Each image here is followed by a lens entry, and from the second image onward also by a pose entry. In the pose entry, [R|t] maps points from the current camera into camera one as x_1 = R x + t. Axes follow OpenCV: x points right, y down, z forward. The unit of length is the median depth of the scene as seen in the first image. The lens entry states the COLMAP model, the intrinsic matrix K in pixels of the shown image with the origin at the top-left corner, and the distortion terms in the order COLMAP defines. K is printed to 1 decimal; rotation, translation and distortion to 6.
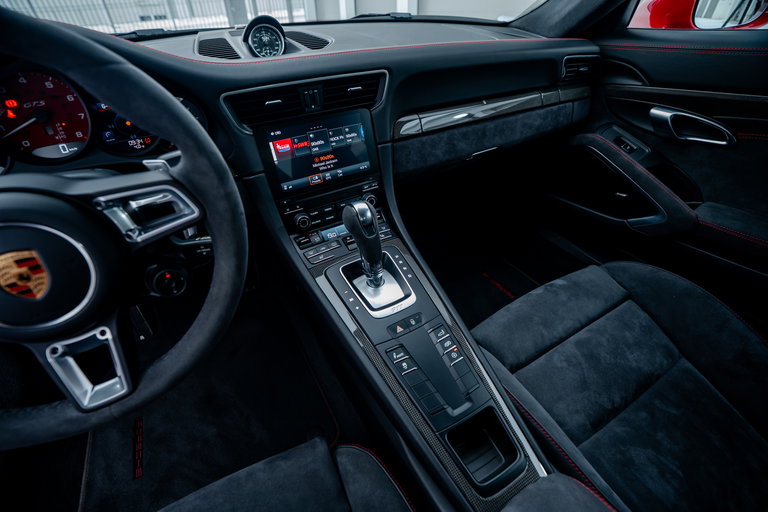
lens RADIAL K [[358.9, 0, 384.0], [0, 358.9, 256.0], [0, 0, 1]] dist [-0.069129, 0.027126]
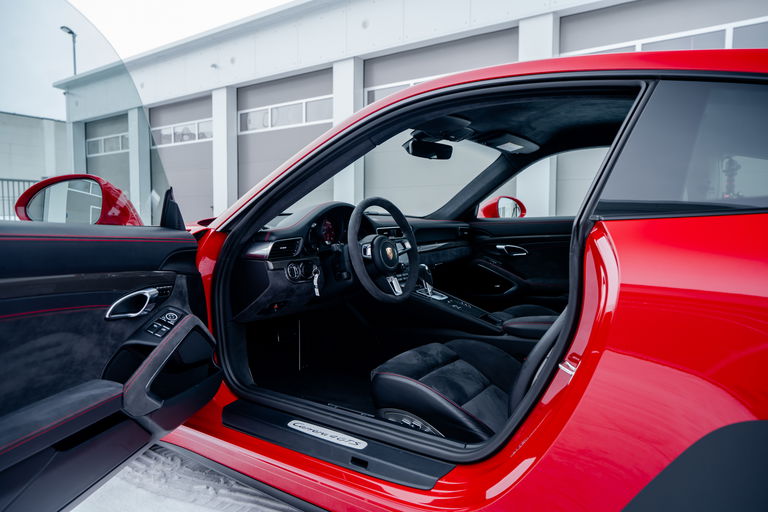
lens RADIAL K [[519.8, 0, 384.0], [0, 519.8, 256.0], [0, 0, 1]] dist [-0.003932, -0.000763]
pose [[0.902662, 0.003598, 0.430335, -1.840924], [0.224351, 0.849395, -0.477697, 1.468537], [-0.367244, 0.527745, 0.765910, -1.781285]]
